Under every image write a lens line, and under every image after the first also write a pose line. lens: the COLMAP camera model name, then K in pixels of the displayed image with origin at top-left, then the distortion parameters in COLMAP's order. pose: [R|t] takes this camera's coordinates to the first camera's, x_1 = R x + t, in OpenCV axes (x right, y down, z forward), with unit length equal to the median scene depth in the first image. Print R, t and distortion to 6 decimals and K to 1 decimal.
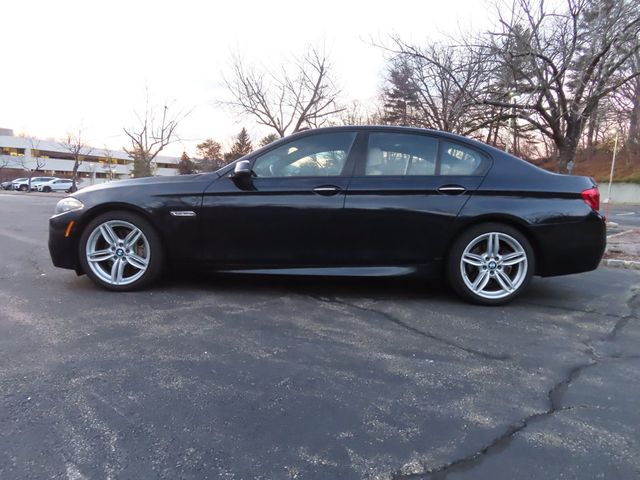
lens RADIAL K [[462.1, 0, 319.6], [0, 462.1, 241.6], [0, 0, 1]] dist [-0.012522, 0.006182]
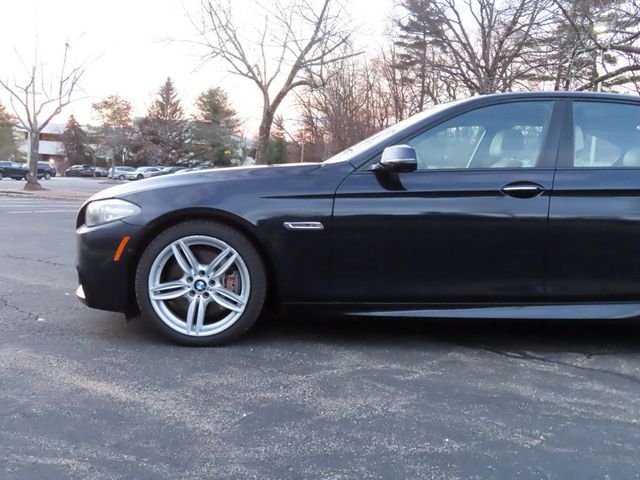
lens RADIAL K [[734.5, 0, 320.1], [0, 734.5, 239.1], [0, 0, 1]] dist [-0.015148, 0.000000]
pose [[0.998821, -0.002379, 0.048482, -0.311019], [0.003616, 0.999670, -0.025449, -0.014126], [-0.048405, 0.025594, 0.998500, -0.032543]]
